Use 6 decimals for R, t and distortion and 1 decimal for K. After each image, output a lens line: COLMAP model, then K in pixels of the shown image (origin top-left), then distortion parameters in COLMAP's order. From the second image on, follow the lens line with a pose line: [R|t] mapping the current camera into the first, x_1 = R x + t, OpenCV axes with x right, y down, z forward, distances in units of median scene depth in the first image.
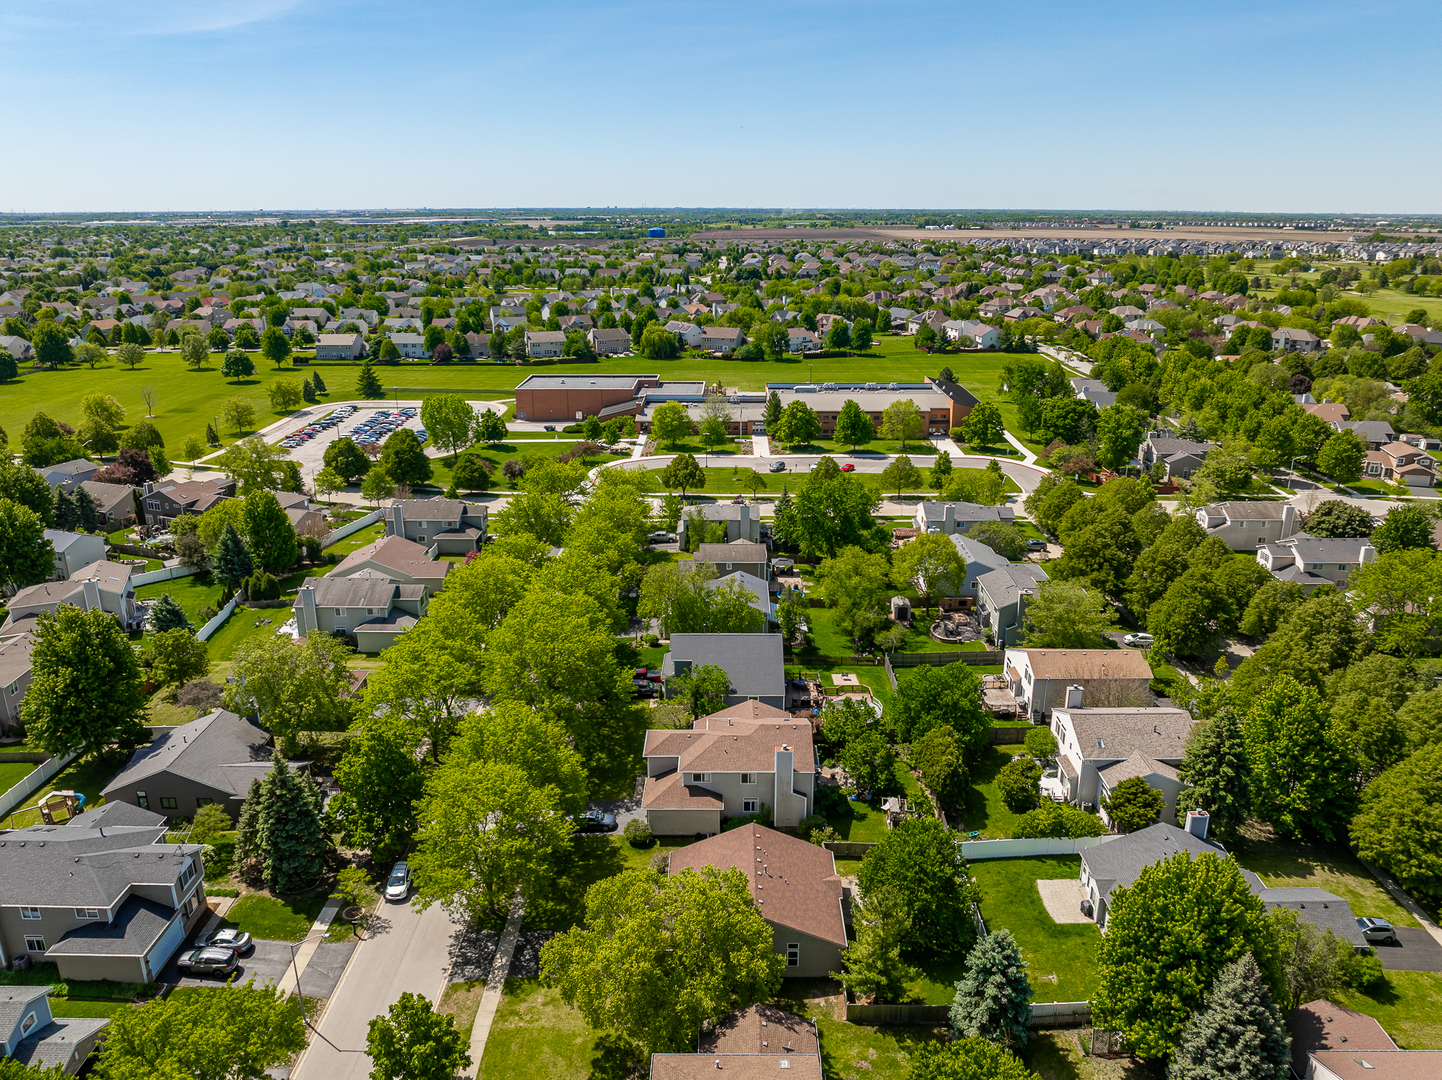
lens RADIAL K [[1040.5, 0, 721.0], [0, 1040.5, 540.0], [0, 0, 1]] dist [-0.033838, -0.014519]
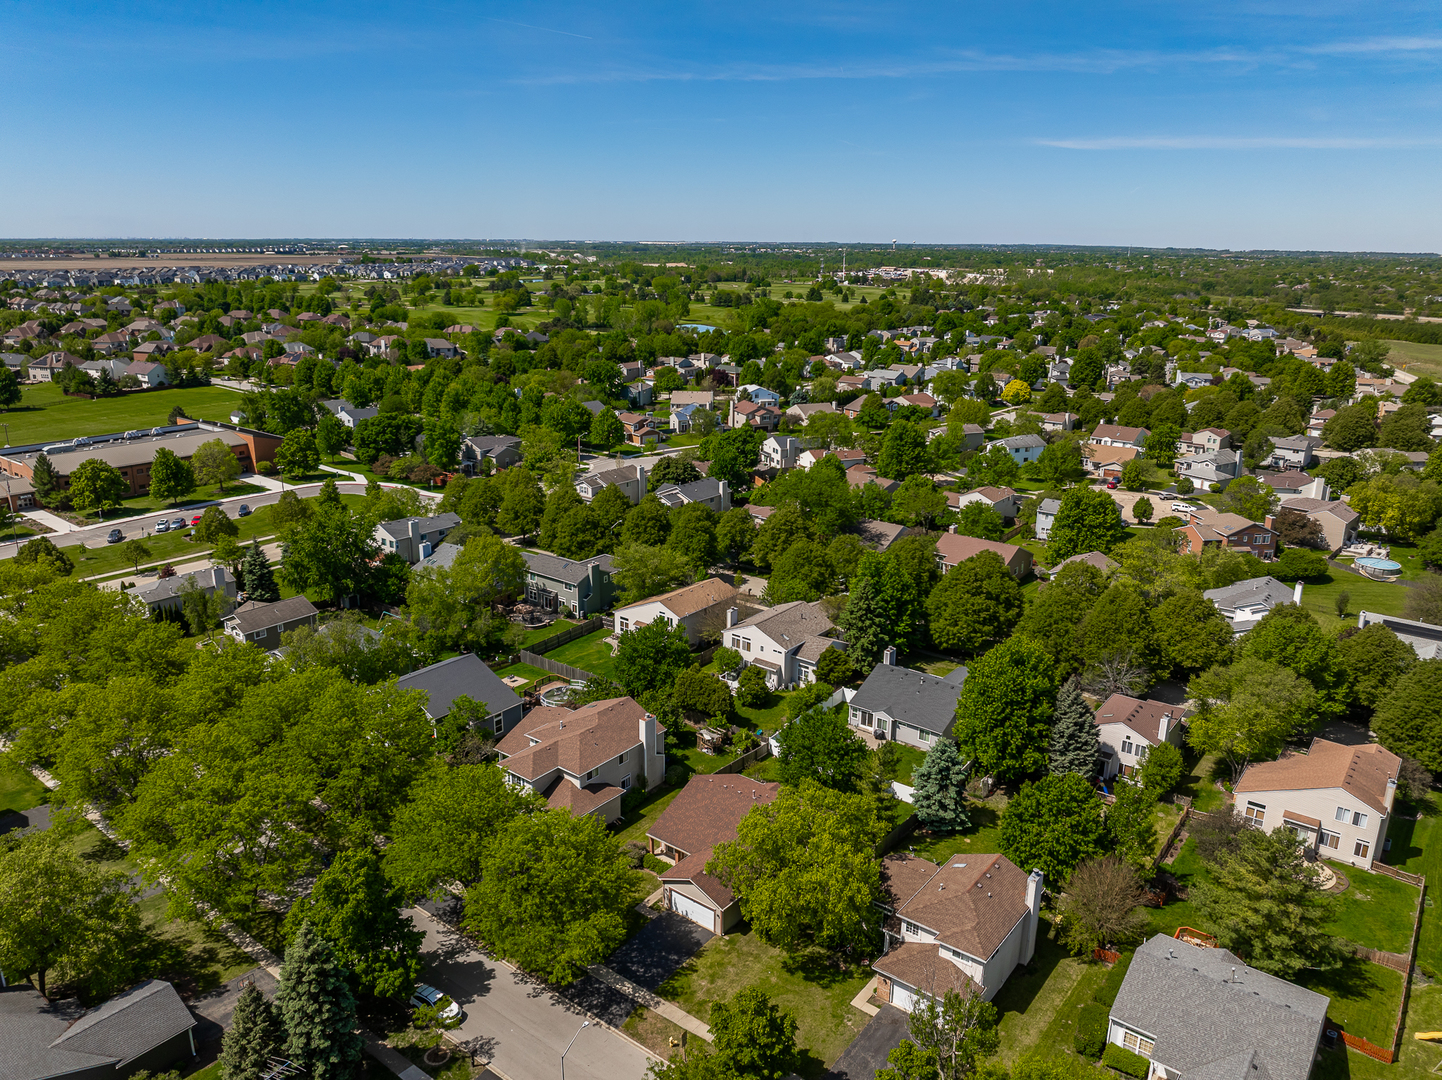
lens RADIAL K [[1040.5, 0, 721.0], [0, 1040.5, 540.0], [0, 0, 1]] dist [-0.033838, -0.014519]
pose [[0.600213, -0.212833, 0.771004, -0.282750], [0.231322, 0.968944, 0.087394, -0.024676], [-0.765660, 0.125895, 0.630806, 0.086548]]
